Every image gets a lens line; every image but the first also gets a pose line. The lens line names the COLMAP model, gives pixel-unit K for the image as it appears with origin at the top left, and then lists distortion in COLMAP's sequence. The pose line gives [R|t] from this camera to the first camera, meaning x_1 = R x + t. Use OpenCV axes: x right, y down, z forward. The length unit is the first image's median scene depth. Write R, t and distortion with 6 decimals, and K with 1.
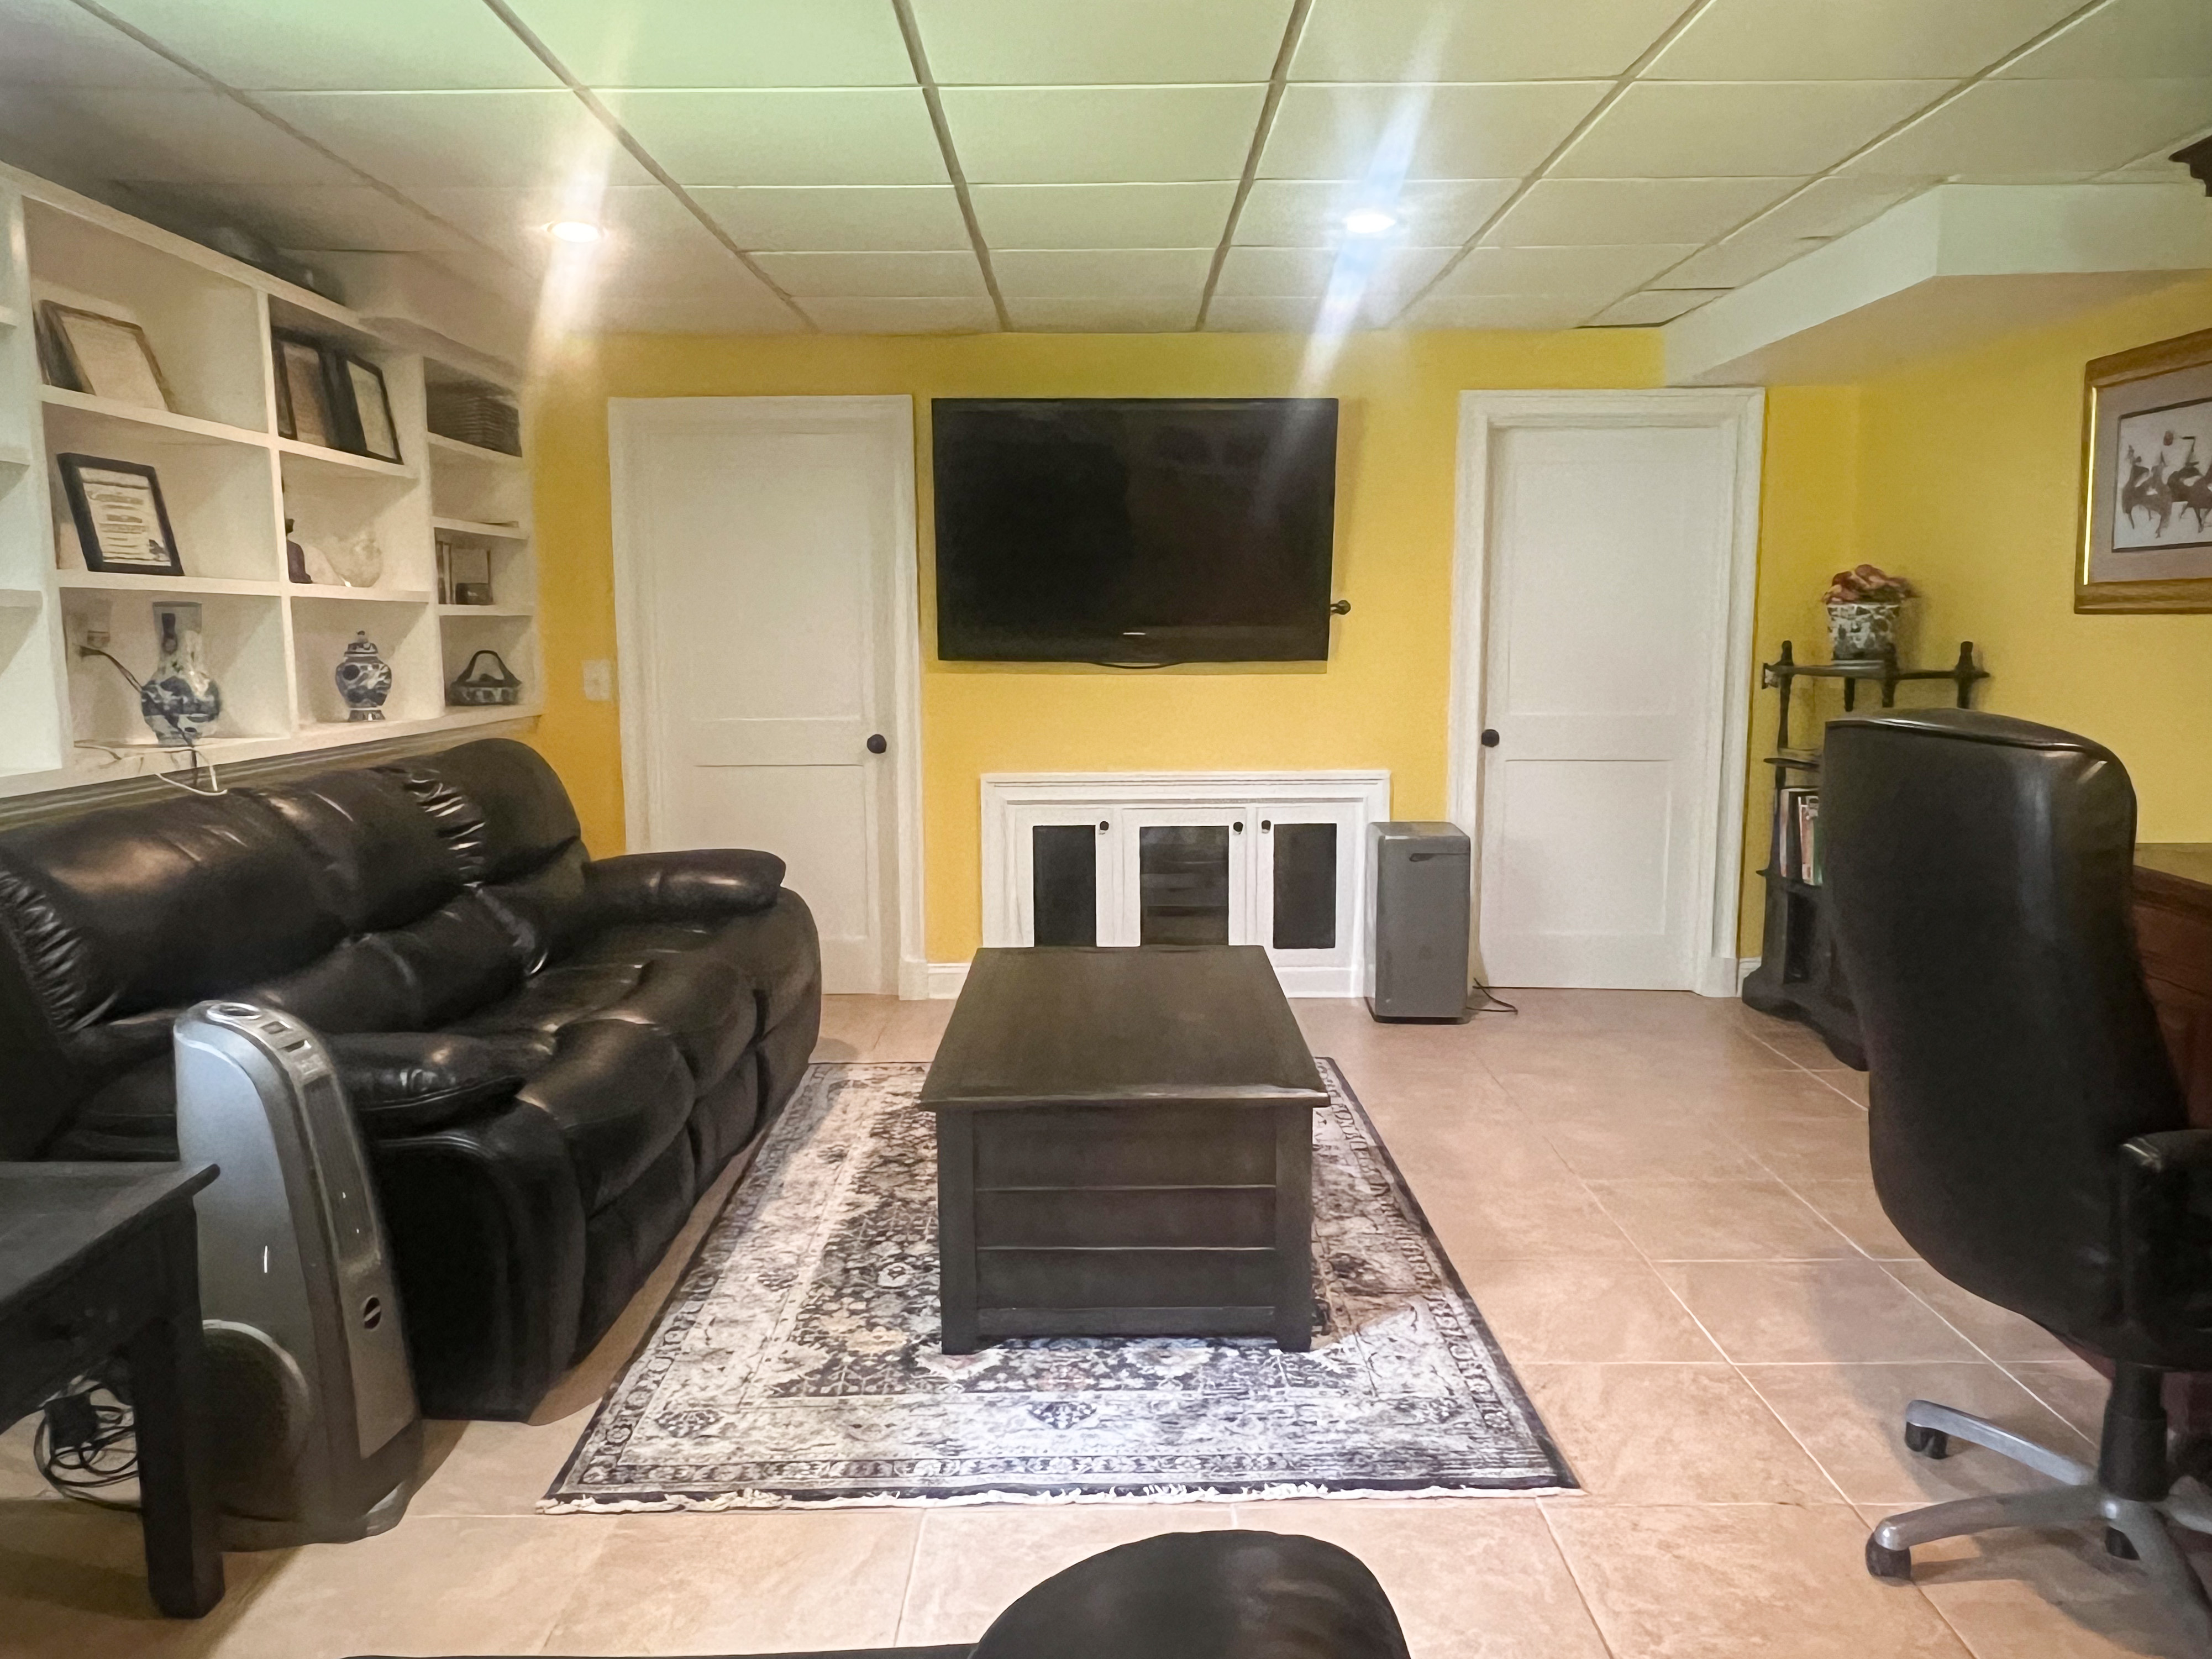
lens RADIAL K [[1576.8, 0, 1104.4], [0, 1576.8, 834.2], [0, 0, 1]] dist [0.001496, -0.005538]
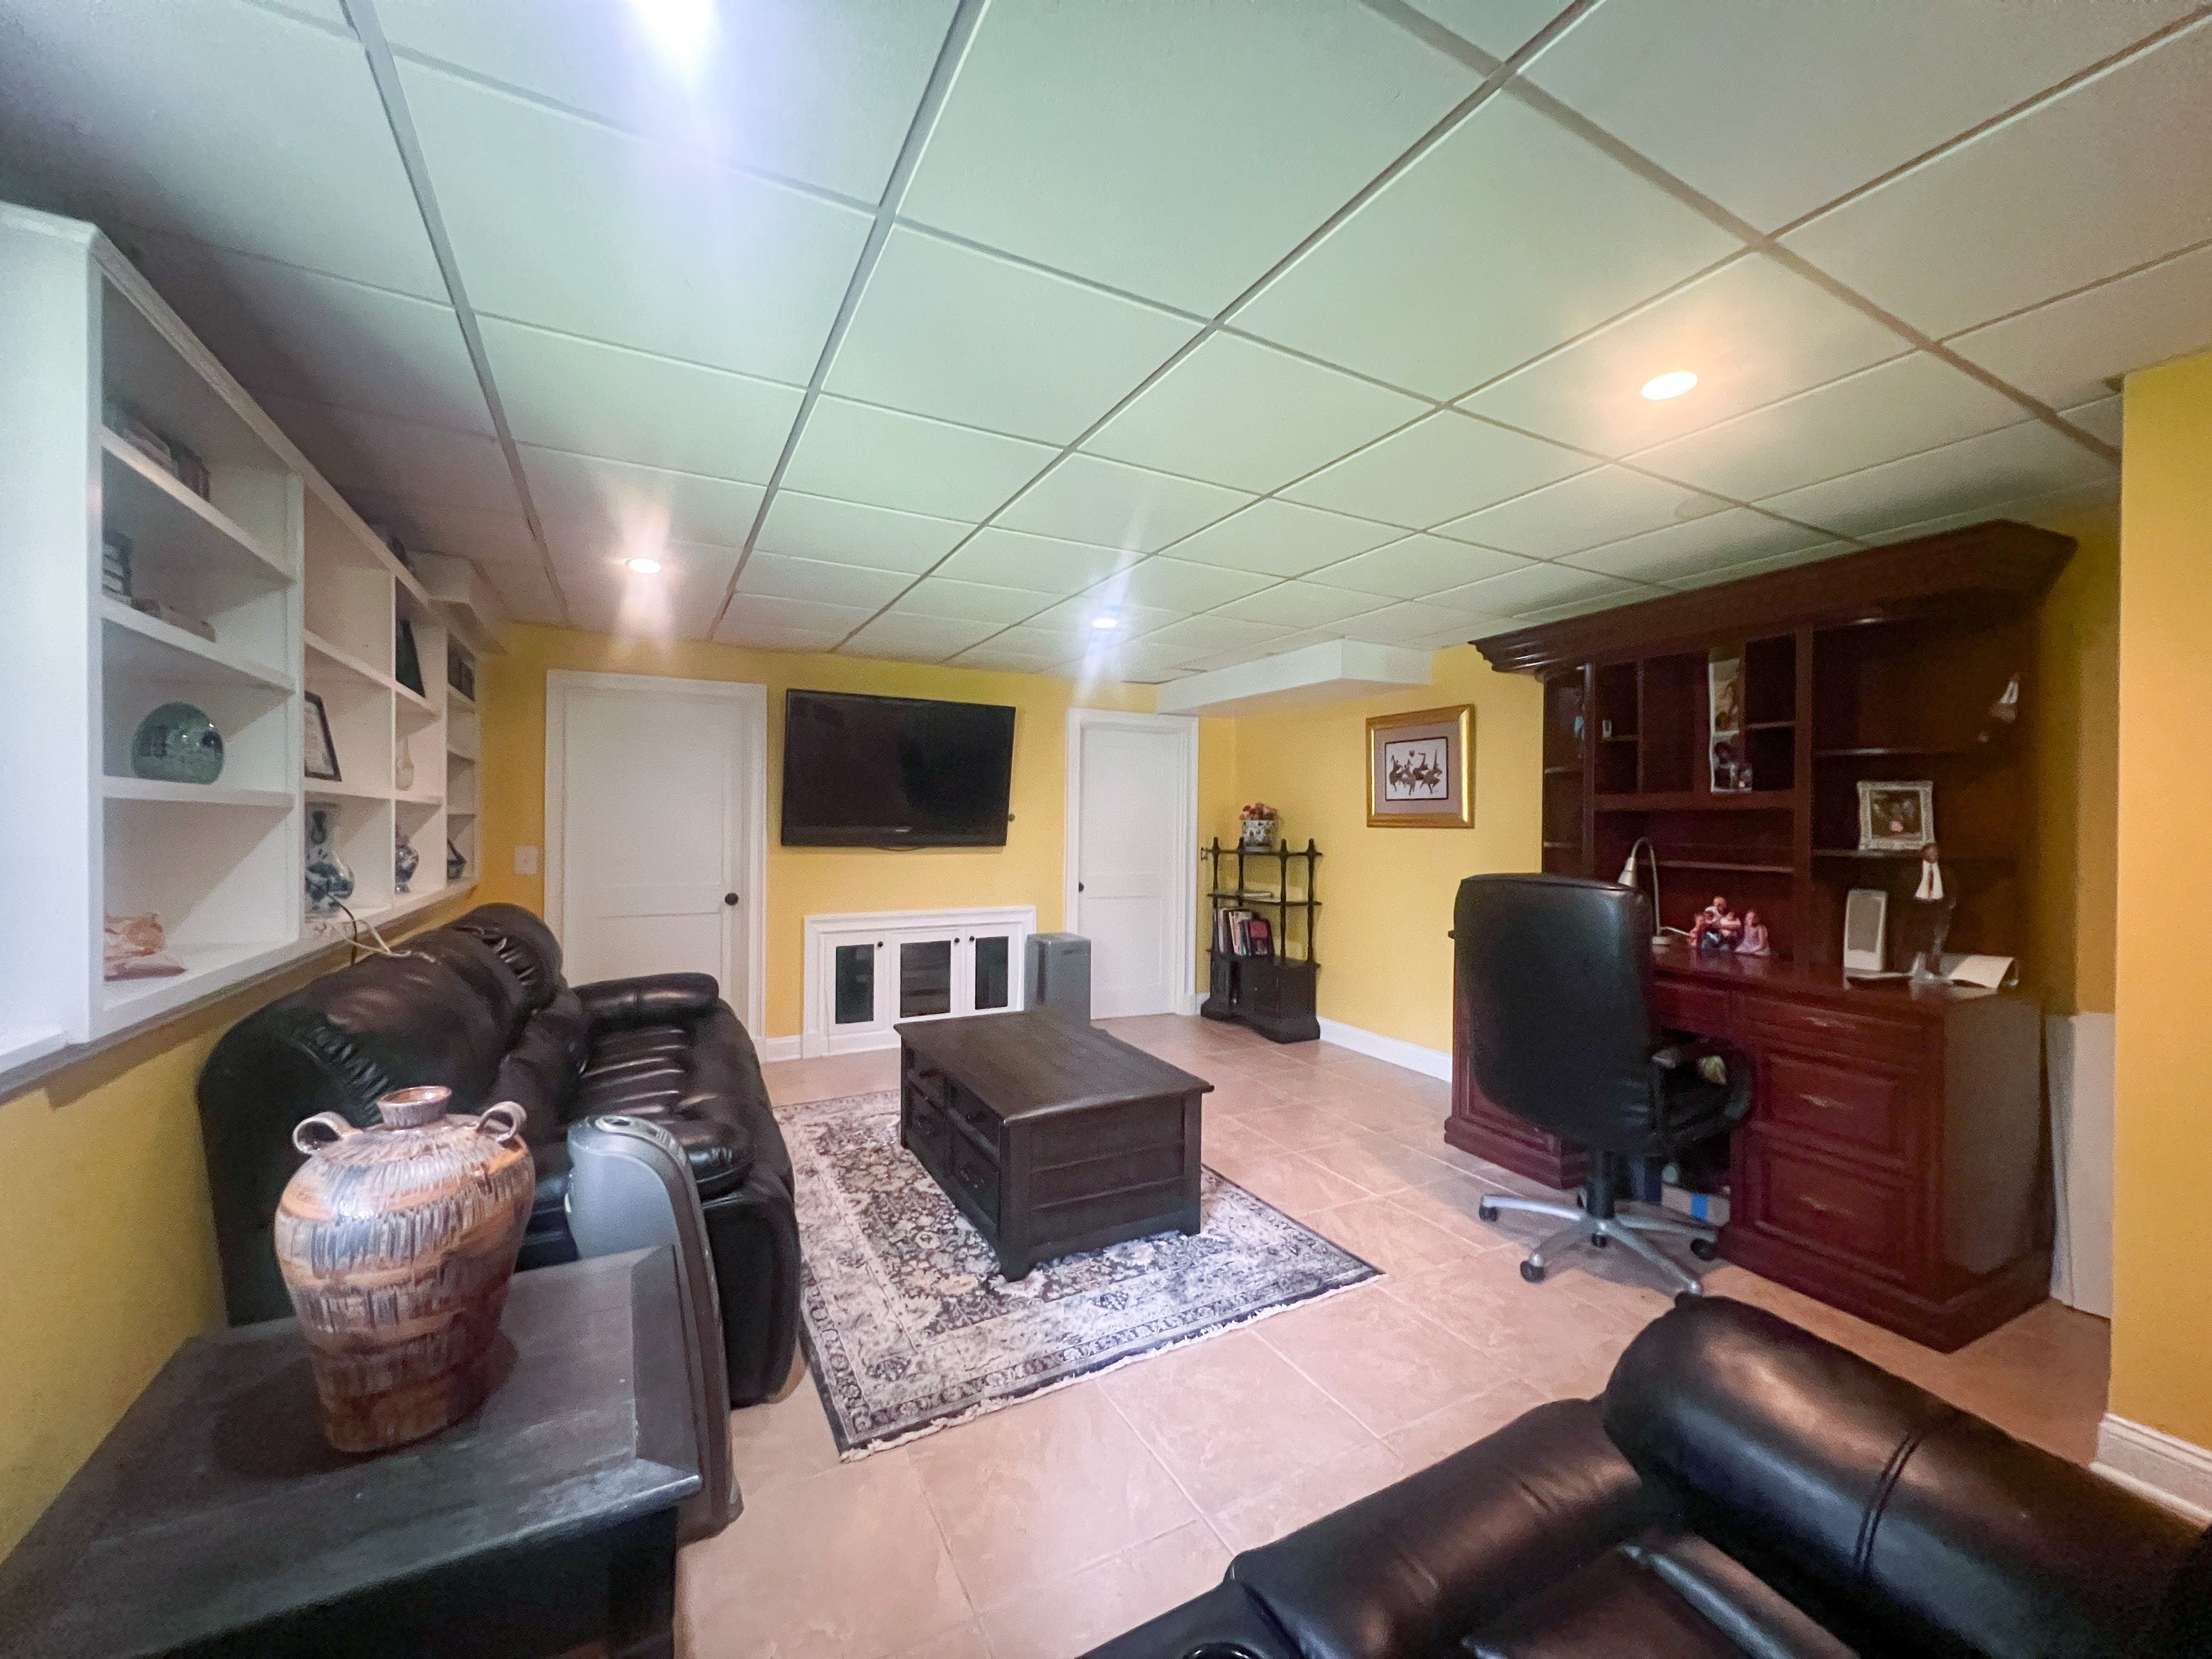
lens RADIAL K [[869.7, 0, 1093.4], [0, 869.7, 827.6], [0, 0, 1]] dist [-0.000039, 0.000227]
pose [[0.883674, 0.011506, 0.467961, -0.430794], [0.047608, 0.992305, -0.114299, -0.021886], [-0.465675, 0.123282, 0.876326, 0.128166]]
